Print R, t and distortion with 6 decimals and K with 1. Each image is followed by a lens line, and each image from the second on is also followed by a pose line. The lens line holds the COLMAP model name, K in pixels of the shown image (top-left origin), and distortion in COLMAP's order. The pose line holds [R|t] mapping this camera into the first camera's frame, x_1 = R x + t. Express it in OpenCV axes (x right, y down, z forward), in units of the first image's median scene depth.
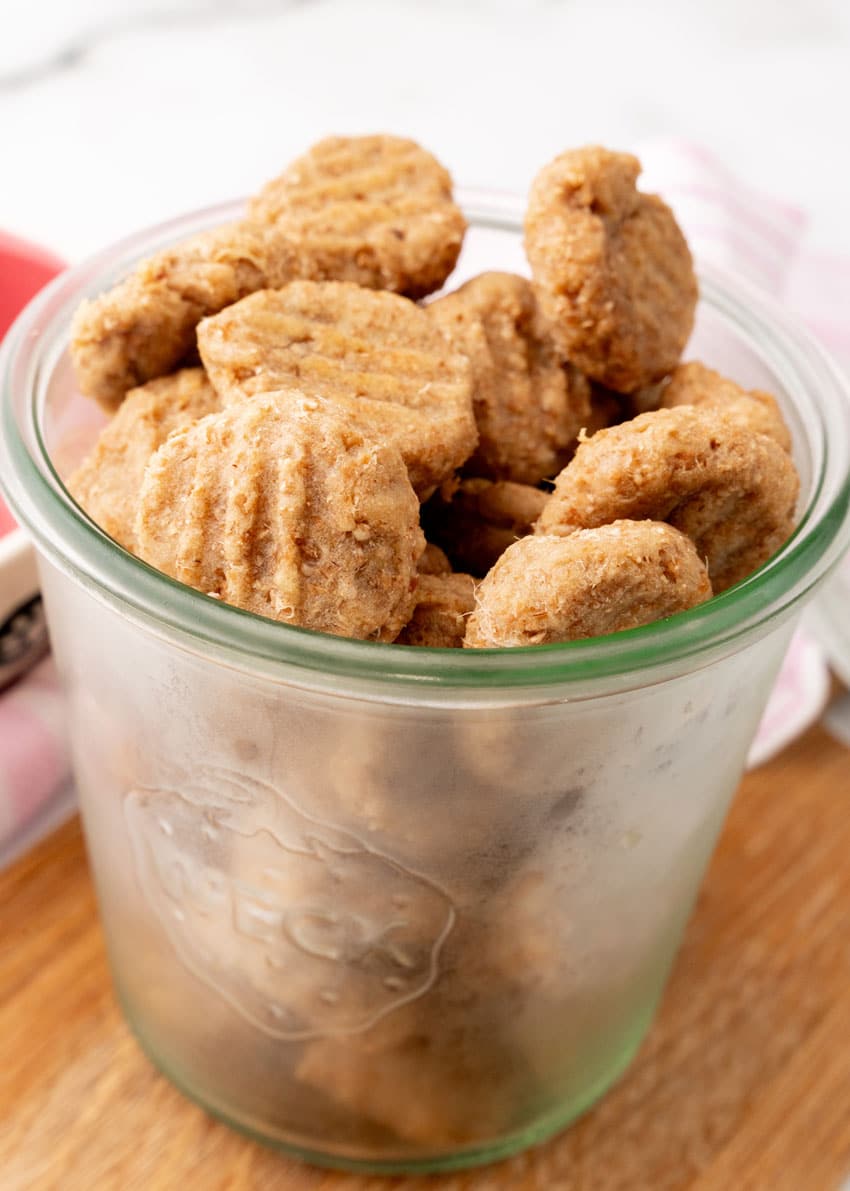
lens RADIAL K [[2176.1, 0, 425.2], [0, 2176.1, 492.3], [0, 0, 1]] dist [-0.019269, 0.329535]
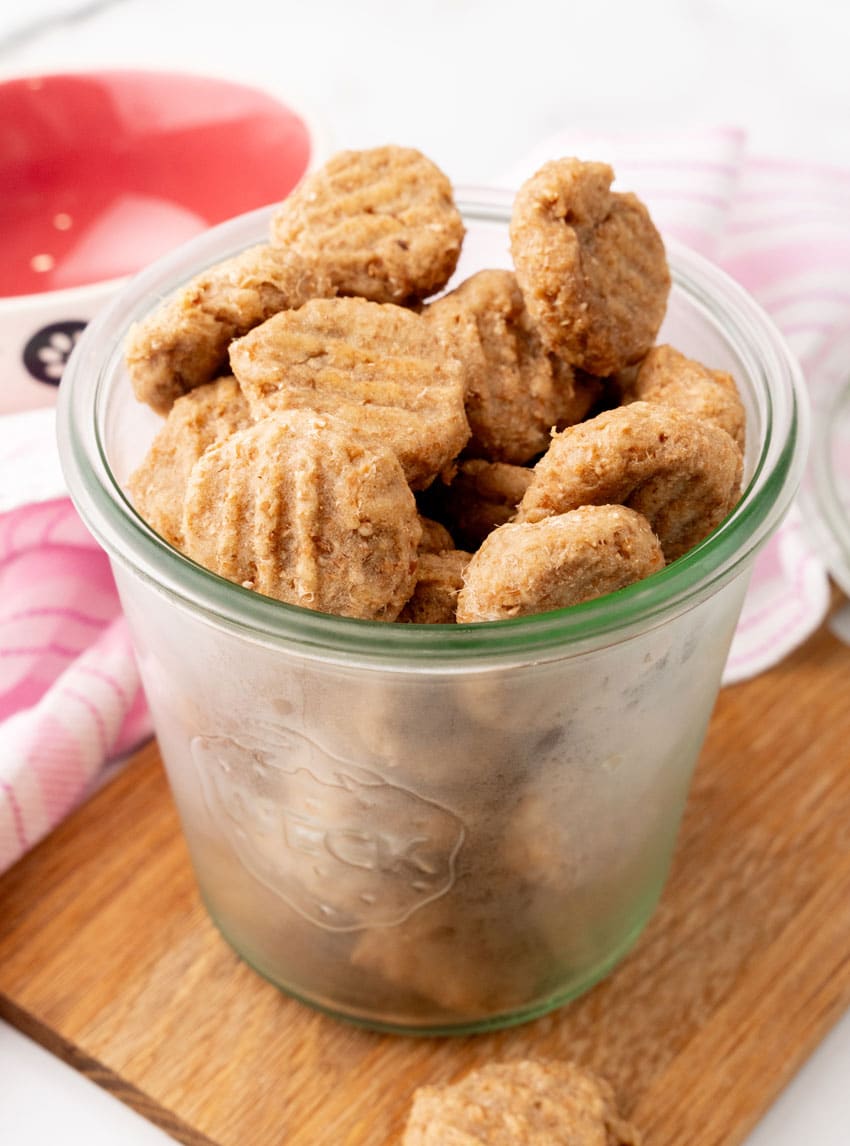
lens RADIAL K [[2319.9, 0, 425.0], [0, 2319.9, 573.0], [0, 0, 1]] dist [0.015044, 0.048191]
pose [[0.997319, -0.037548, -0.062812, 0.076826], [0.044616, 0.992342, 0.115184, -0.095944], [0.058006, -0.117678, 0.991356, -0.258580]]
